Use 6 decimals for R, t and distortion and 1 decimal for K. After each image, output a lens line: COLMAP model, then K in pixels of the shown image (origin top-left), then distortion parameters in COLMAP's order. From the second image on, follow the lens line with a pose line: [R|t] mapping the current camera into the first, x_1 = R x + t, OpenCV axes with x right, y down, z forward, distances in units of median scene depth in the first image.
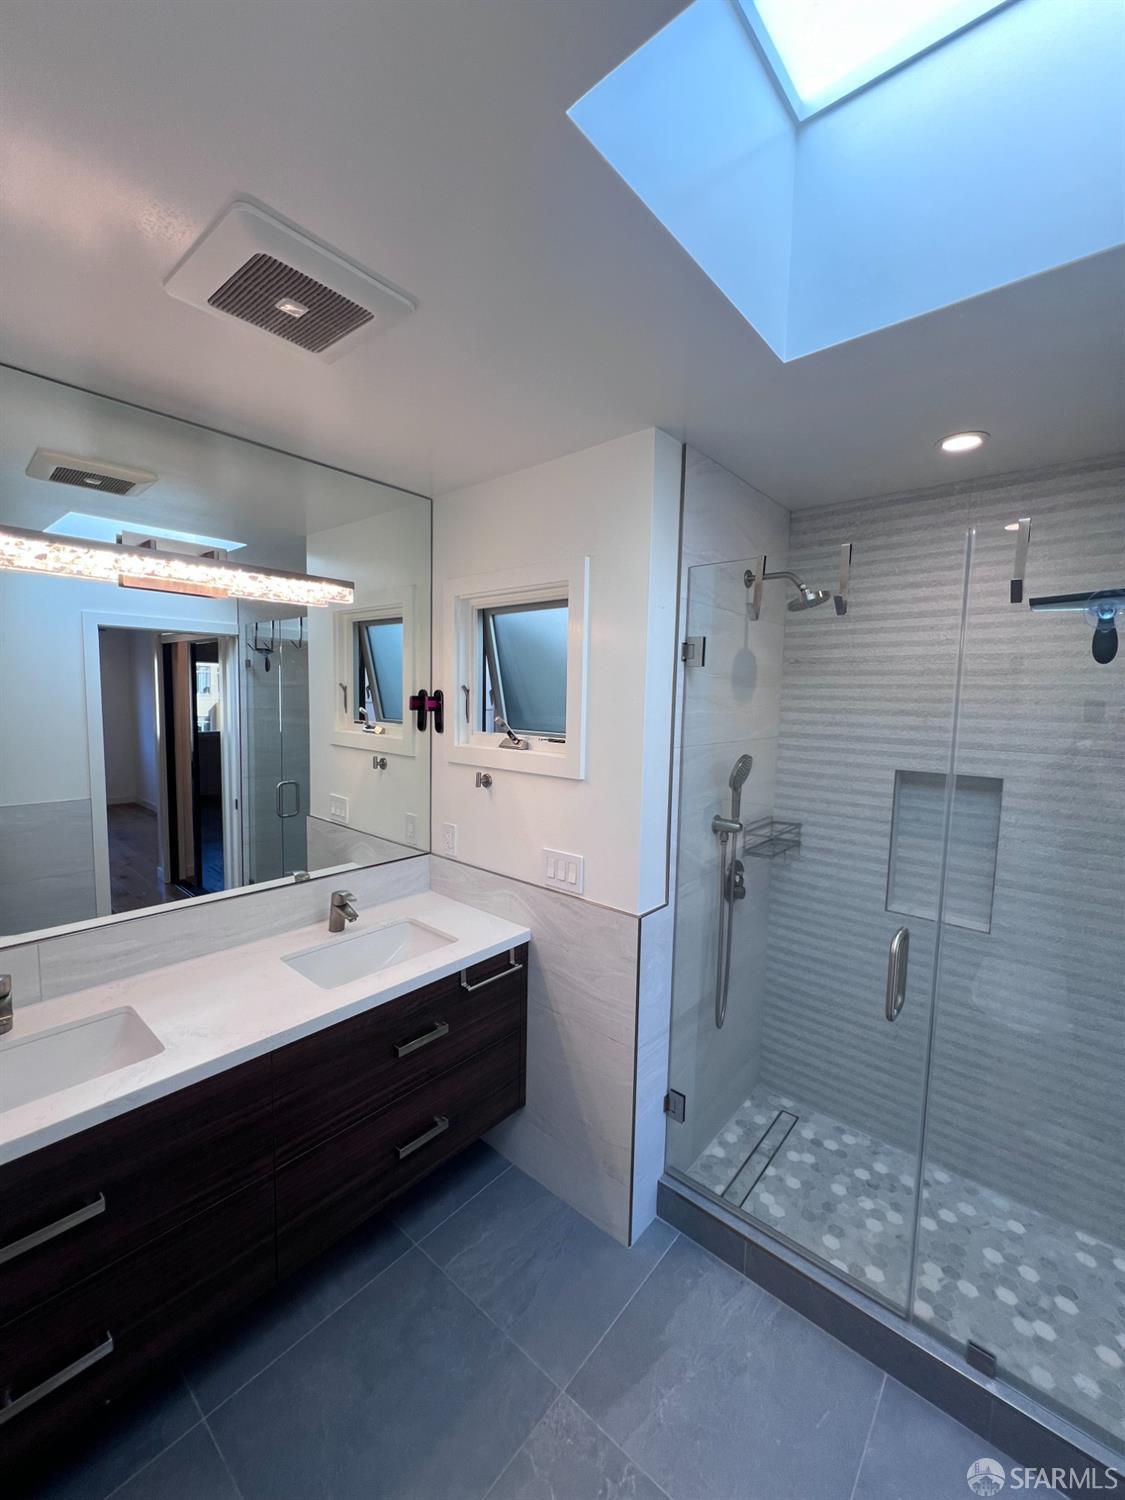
lens RADIAL K [[606.9, 0, 563.1], [0, 606.9, 748.6], [0, 0, 1]] dist [0.002307, -0.000077]
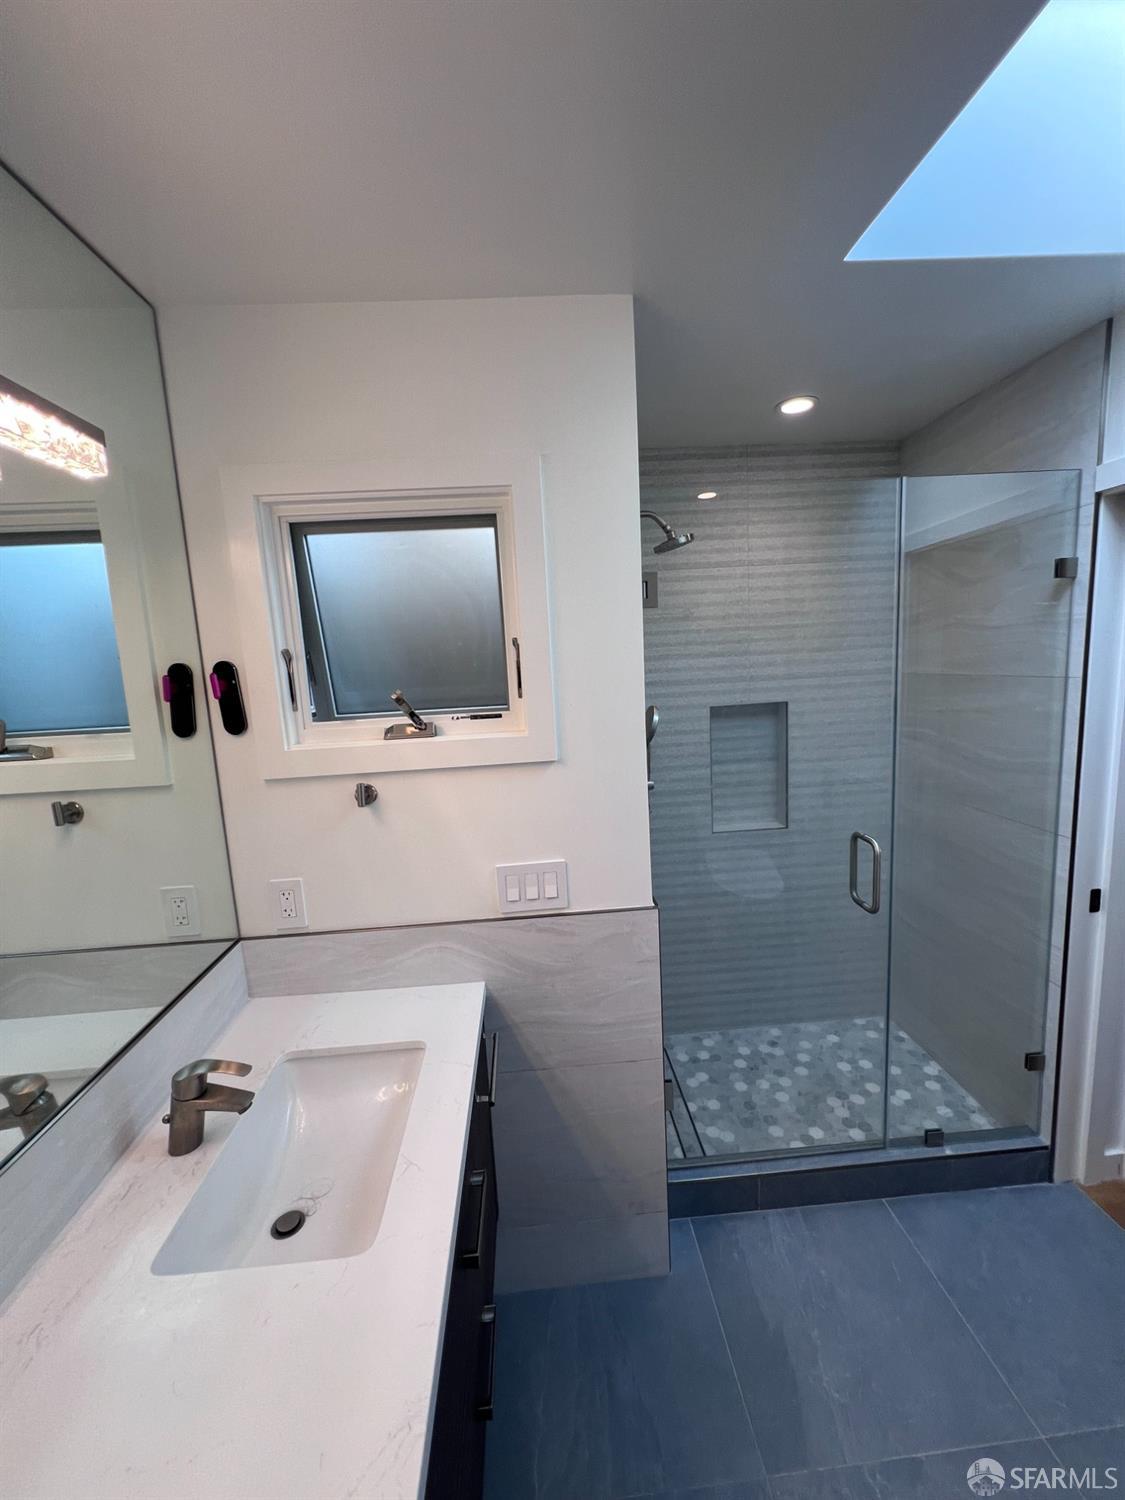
lens RADIAL K [[606.9, 0, 565.4], [0, 606.9, 751.0], [0, 0, 1]] dist [0.002307, -0.000077]
pose [[0.709815, -0.161937, 0.685521, -0.446014], [0.131581, 0.986567, 0.096807, -0.029914], [-0.691990, 0.021486, 0.721588, 0.418176]]
